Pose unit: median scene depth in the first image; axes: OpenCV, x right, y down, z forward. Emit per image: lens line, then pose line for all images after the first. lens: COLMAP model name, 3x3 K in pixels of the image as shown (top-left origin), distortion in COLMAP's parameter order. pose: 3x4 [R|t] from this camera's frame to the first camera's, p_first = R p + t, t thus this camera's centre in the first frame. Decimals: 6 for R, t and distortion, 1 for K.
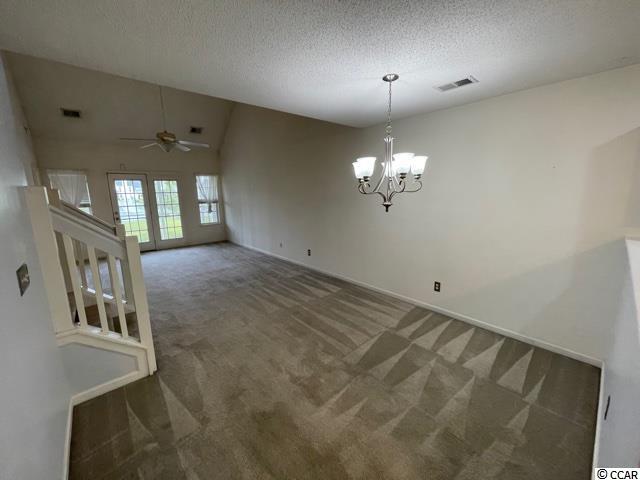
lens RADIAL K [[260.1, 0, 313.7], [0, 260.1, 237.7], [0, 0, 1]] dist [-0.002170, 0.000014]
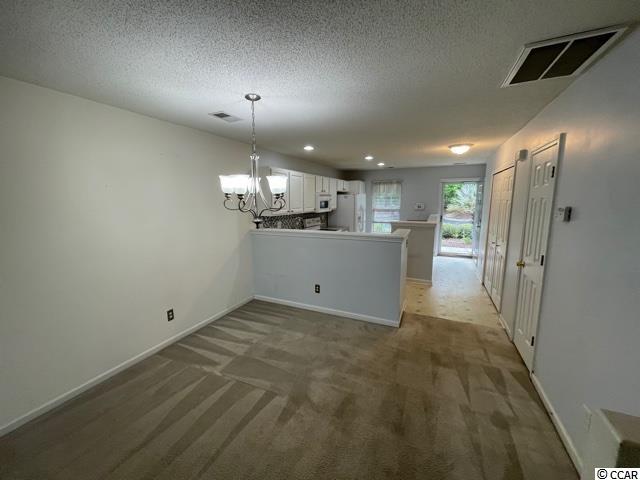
lens RADIAL K [[260.1, 0, 313.7], [0, 260.1, 237.7], [0, 0, 1]] dist [-0.002170, 0.000014]
pose [[-0.398305, -0.122507, 0.909035, -0.715724], [0.180510, 0.961192, 0.208629, -0.235799], [-0.899316, 0.247188, -0.360733, 1.172209]]
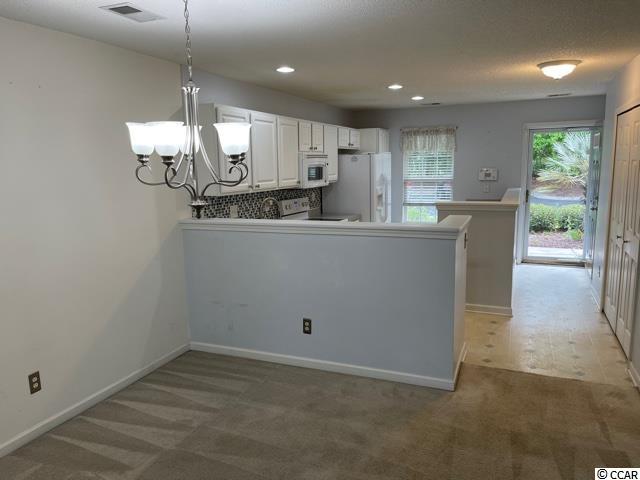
lens RADIAL K [[487.6, 0, 320.0], [0, 487.6, 240.0], [0, 0, 1]] dist [0.049161, -0.053821]
pose [[-0.446280, -0.122196, 0.886511, -0.763455], [0.188061, 0.955706, 0.226406, -0.242711], [-0.874910, 0.267758, -0.403532, 1.204613]]
